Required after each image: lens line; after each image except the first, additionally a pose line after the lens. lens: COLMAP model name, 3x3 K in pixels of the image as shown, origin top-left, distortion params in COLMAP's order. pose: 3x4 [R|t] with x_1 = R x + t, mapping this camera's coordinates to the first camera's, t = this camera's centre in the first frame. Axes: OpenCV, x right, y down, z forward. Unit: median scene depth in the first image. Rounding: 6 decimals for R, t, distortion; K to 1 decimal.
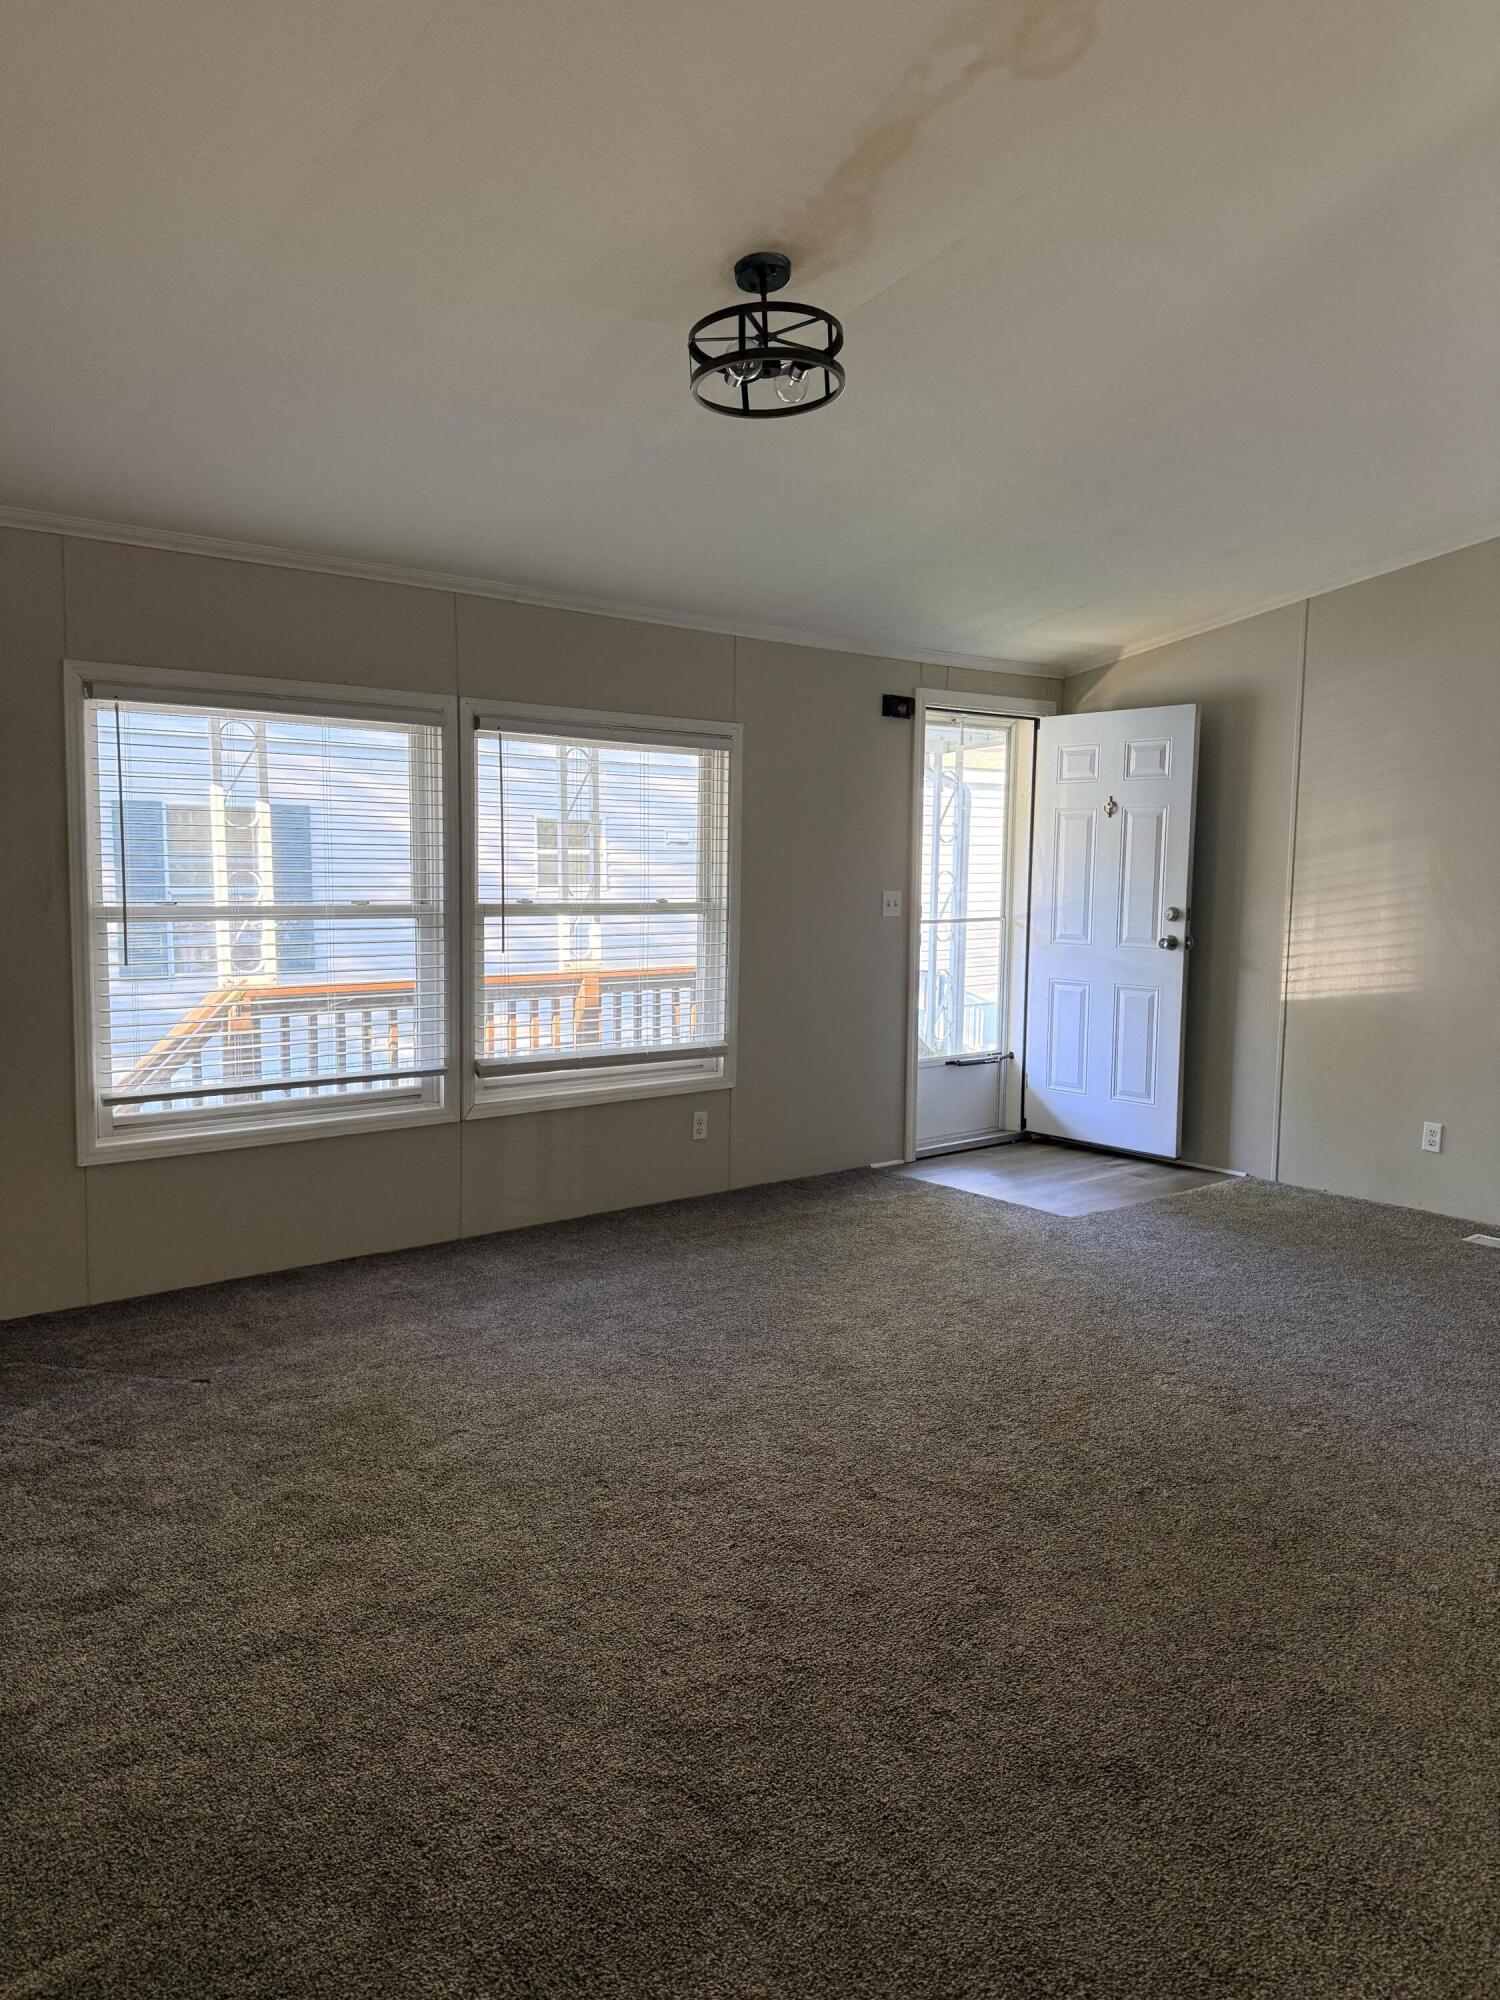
lens RADIAL K [[1390.3, 0, 750.0], [0, 1390.3, 1000.0], [0, 0, 1]] dist [-0.000240, -0.000173]
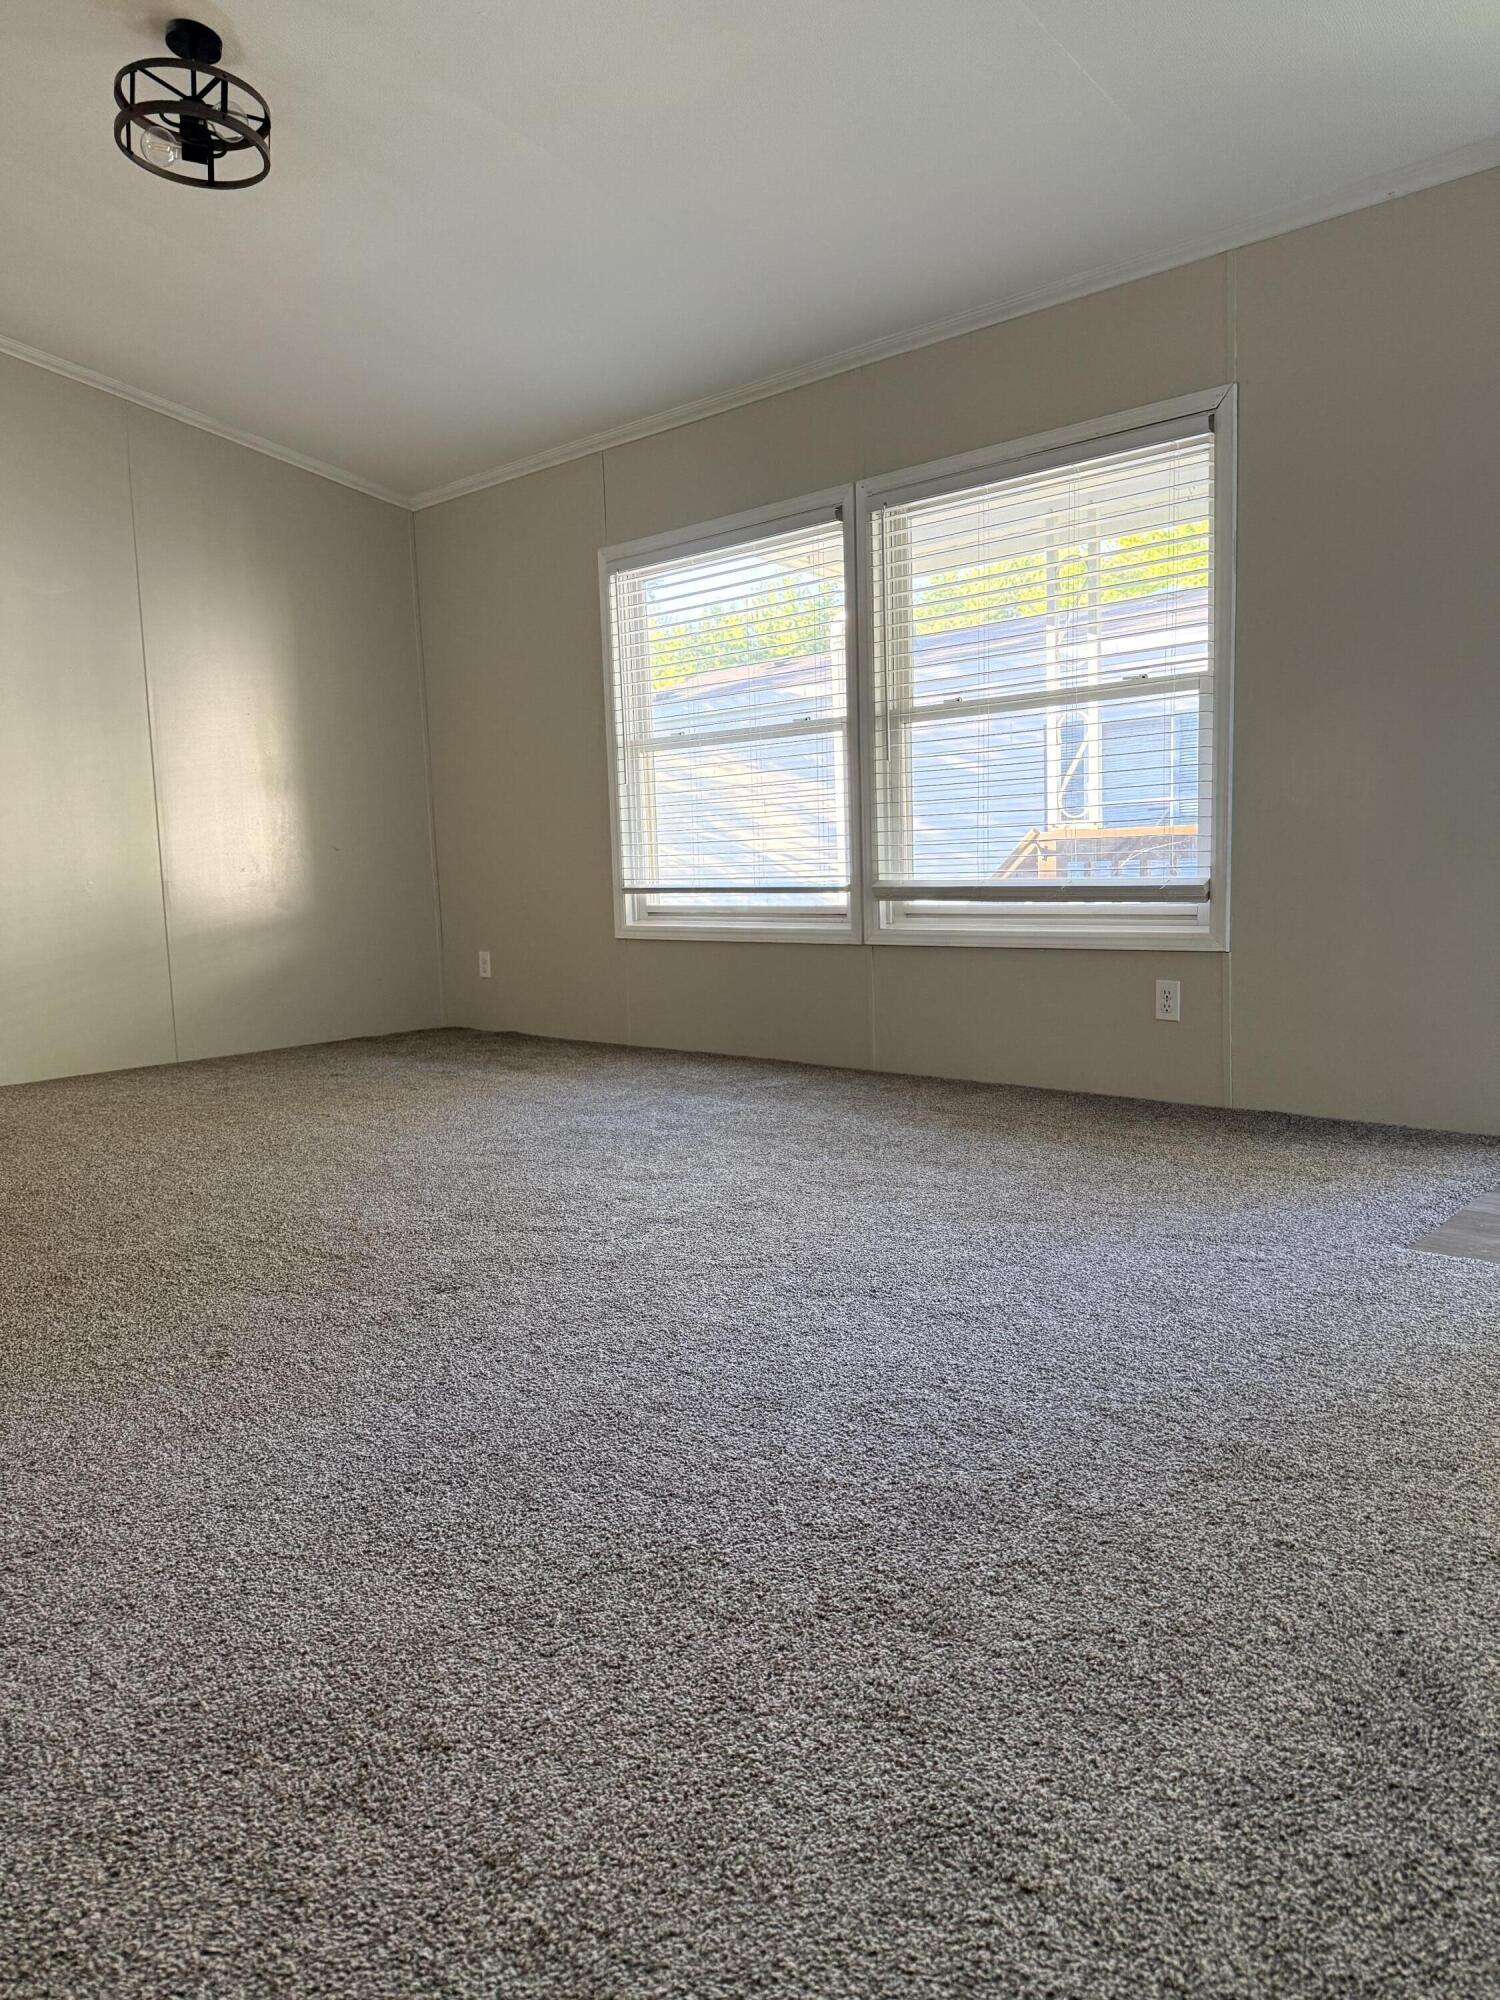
lens RADIAL K [[1438.8, 0, 750.0], [0, 1438.8, 1000.0], [0, 0, 1]] dist [0.003976, 0.001499]
pose [[0.122836, 0.080333, -0.989170, 0.757317], [-0.066722, 0.995132, 0.072532, 0.060924], [0.990182, 0.057090, 0.127598, 0.823703]]
